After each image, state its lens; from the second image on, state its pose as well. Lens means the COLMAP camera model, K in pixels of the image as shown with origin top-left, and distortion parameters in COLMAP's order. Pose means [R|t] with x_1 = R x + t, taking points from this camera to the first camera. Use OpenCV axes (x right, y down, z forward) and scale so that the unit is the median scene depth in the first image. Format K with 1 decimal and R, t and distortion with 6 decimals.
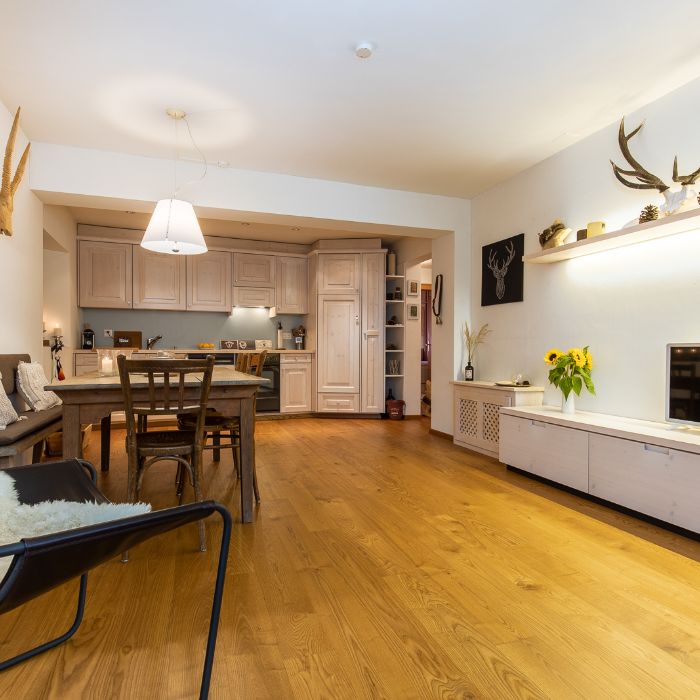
lens RADIAL K [[461.9, 0, 350.0], [0, 461.9, 350.0], [0, 0, 1]] dist [0.006587, 0.000744]
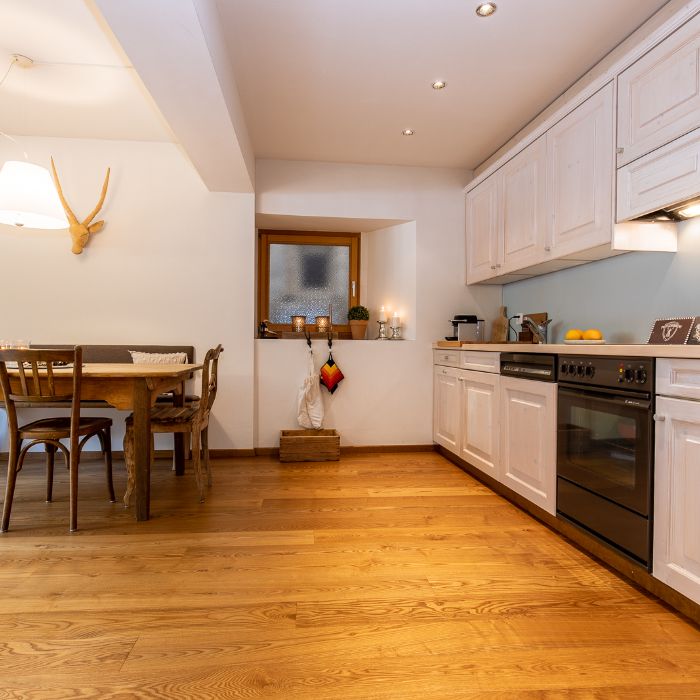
lens RADIAL K [[461.9, 0, 350.0], [0, 461.9, 350.0], [0, 0, 1]] dist [0.006587, 0.000744]
pose [[-0.297802, -0.003525, -0.954621, 0.156961], [-0.015194, 0.999884, 0.001048, 0.006962], [0.954507, 0.014817, -0.297821, 0.912607]]
